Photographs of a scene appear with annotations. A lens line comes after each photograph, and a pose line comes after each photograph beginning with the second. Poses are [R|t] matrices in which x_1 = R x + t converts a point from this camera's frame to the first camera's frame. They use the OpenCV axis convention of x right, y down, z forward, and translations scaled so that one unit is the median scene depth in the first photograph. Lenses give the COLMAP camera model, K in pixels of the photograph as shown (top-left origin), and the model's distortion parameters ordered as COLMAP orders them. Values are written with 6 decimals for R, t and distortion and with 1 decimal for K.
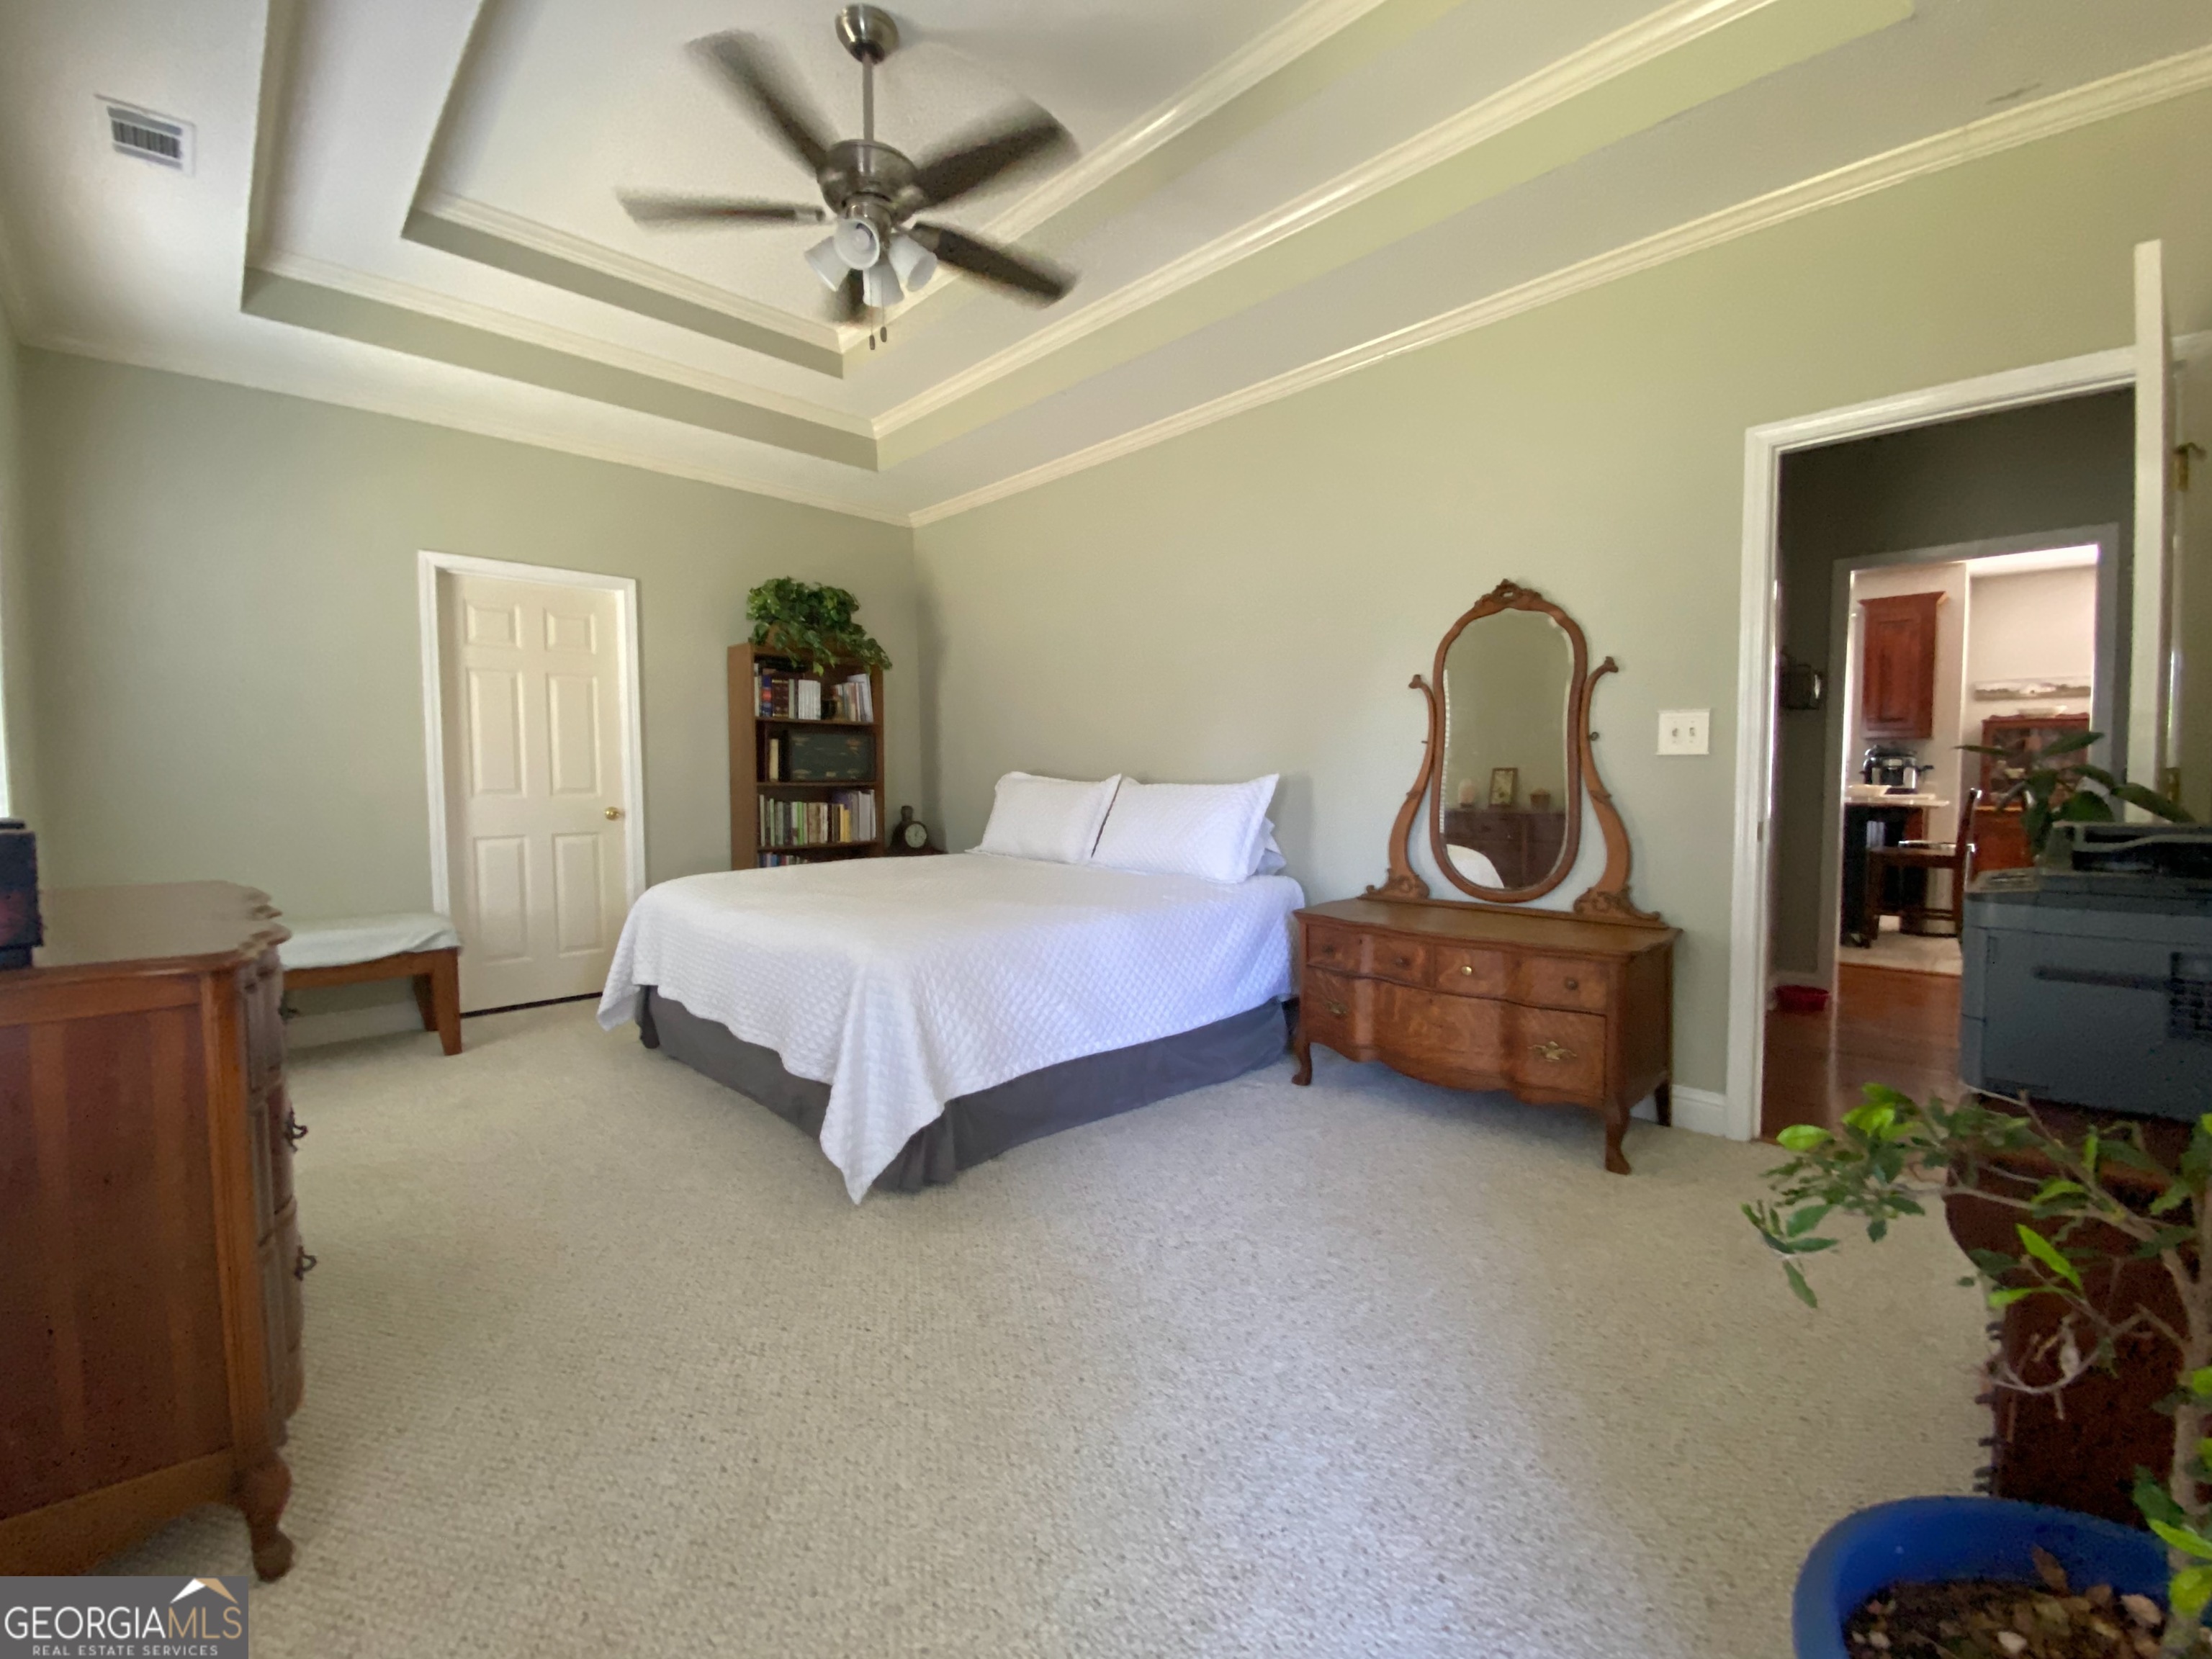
lens RADIAL K [[892.4, 0, 1119.9], [0, 892.4, 822.6], [0, 0, 1]] dist [0.000764, -0.010933]
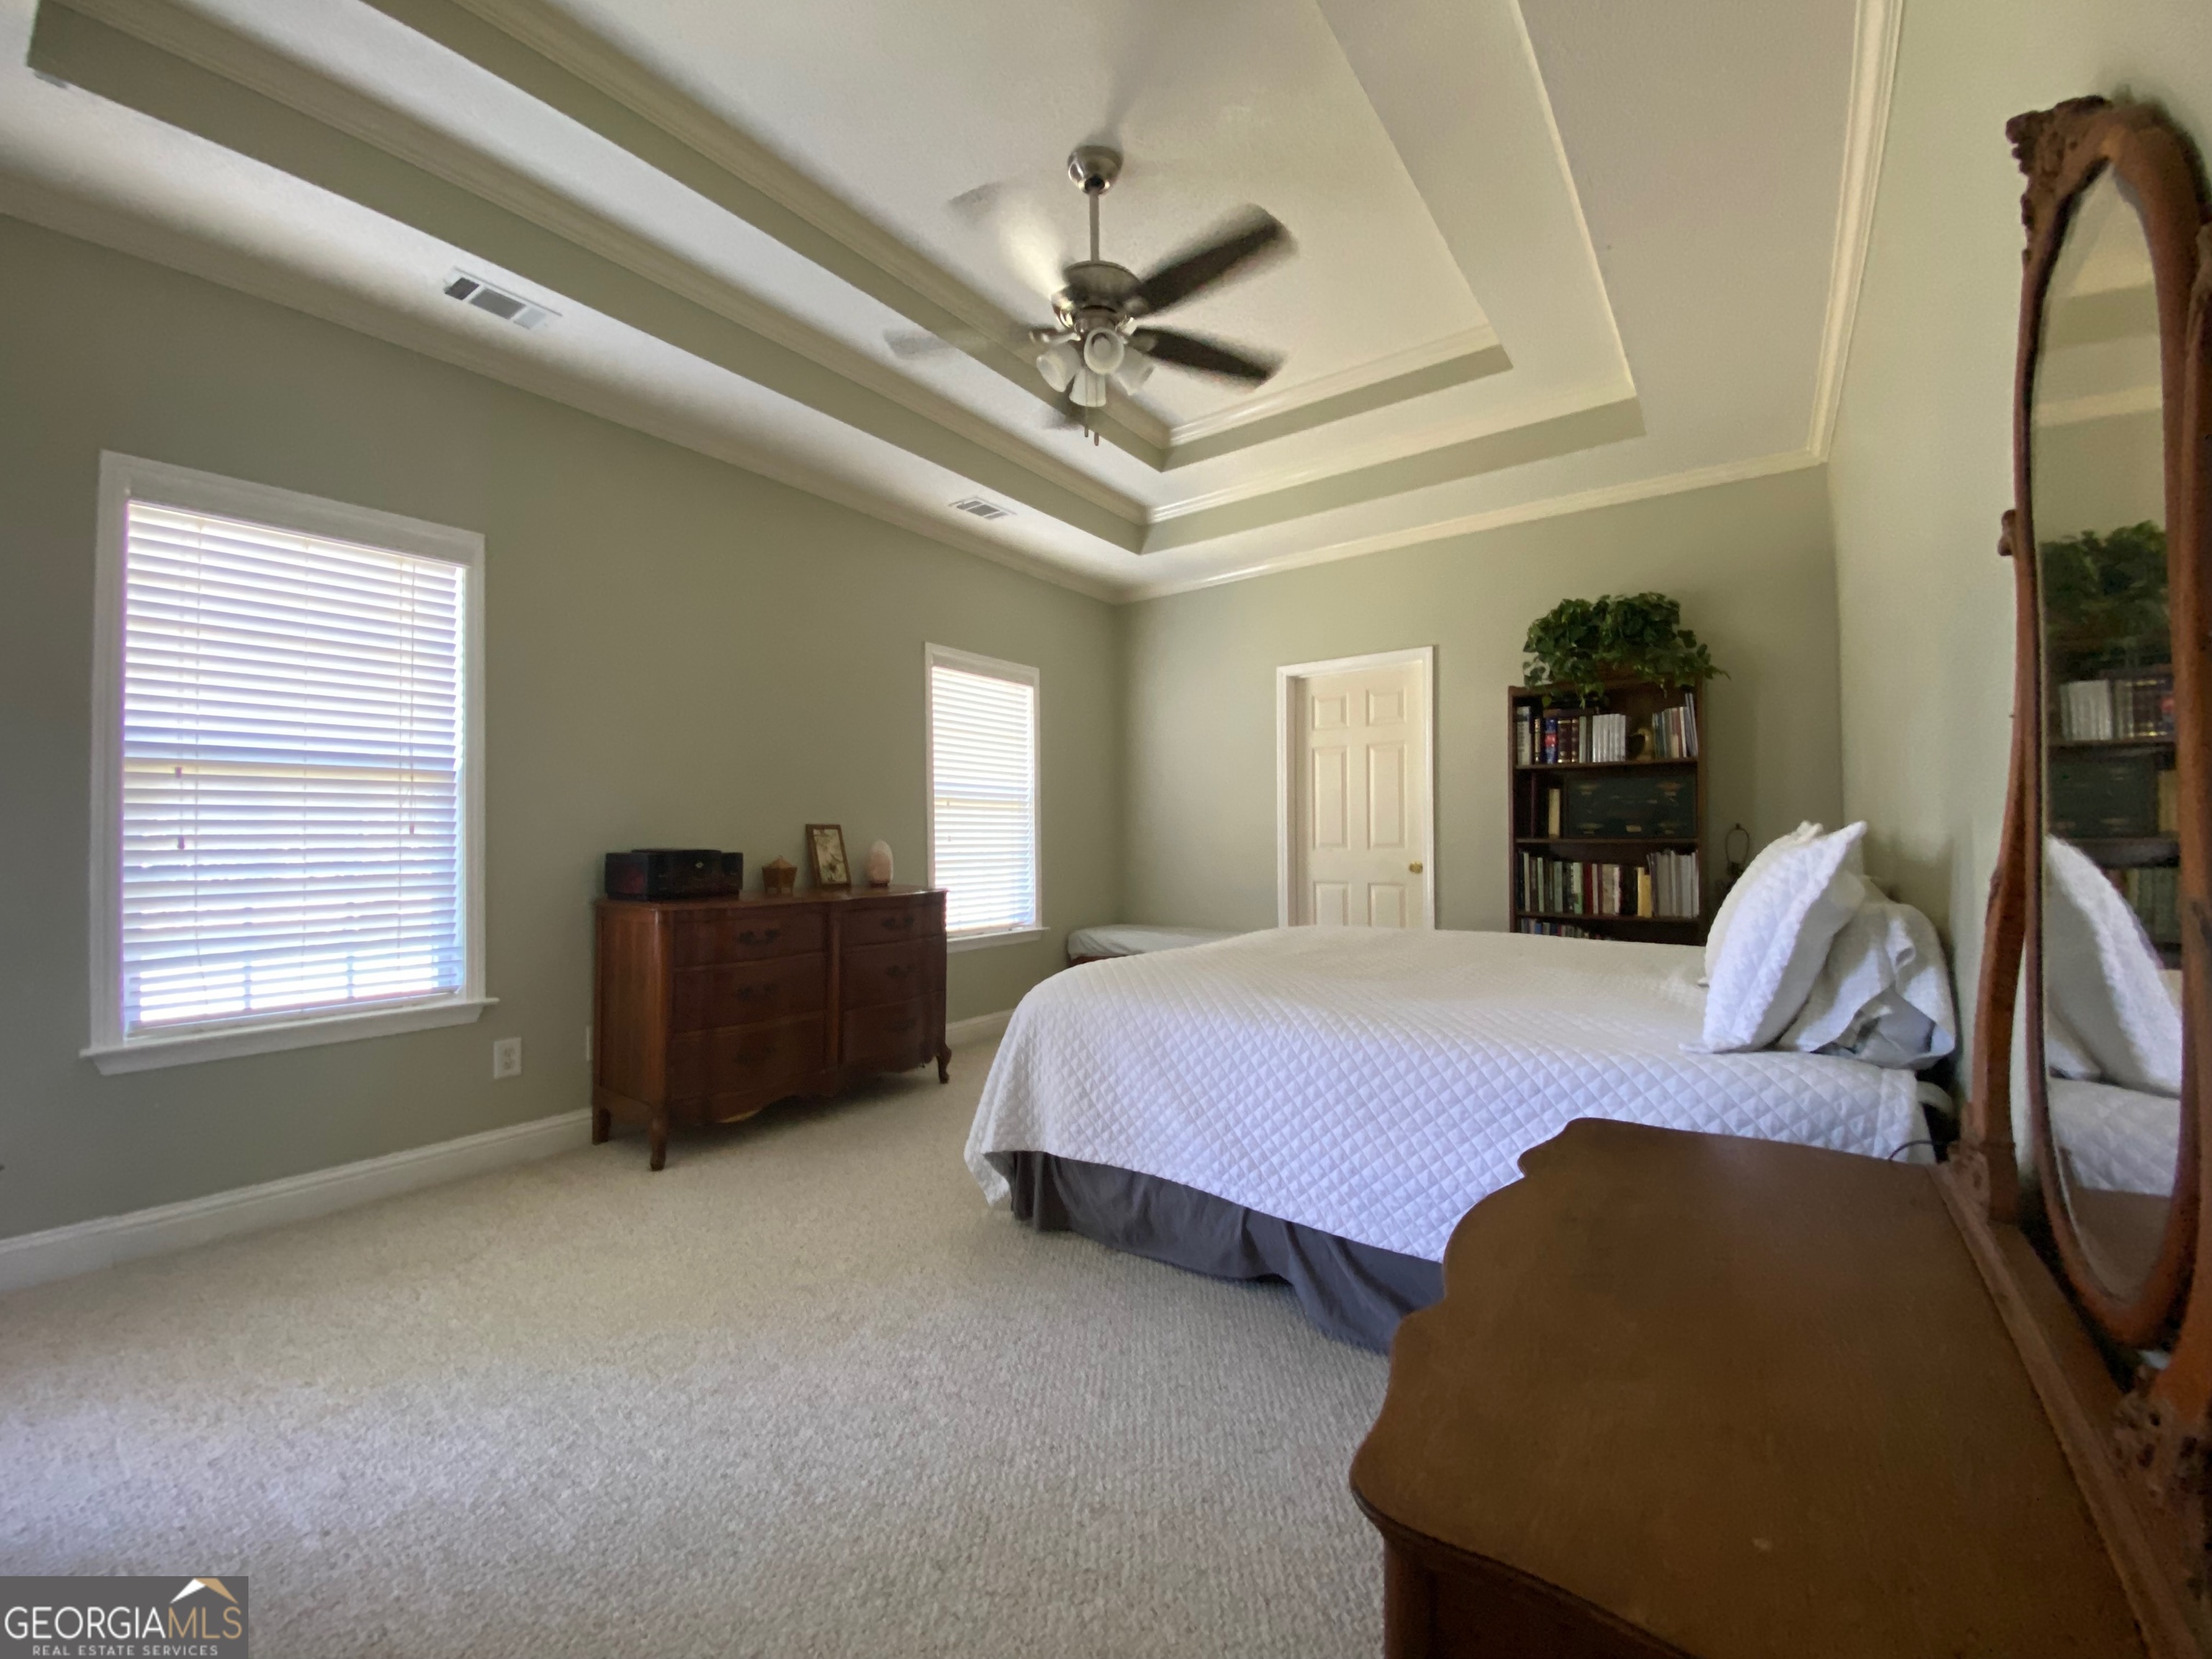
lens RADIAL K [[892.4, 0, 1119.9], [0, 892.4, 822.6], [0, 0, 1]] dist [0.000764, -0.010933]
pose [[0.144965, -0.016302, -0.989303, 0.419489], [-0.048590, 0.998541, -0.023574, -0.020207], [0.988243, 0.051488, 0.143961, 0.466568]]
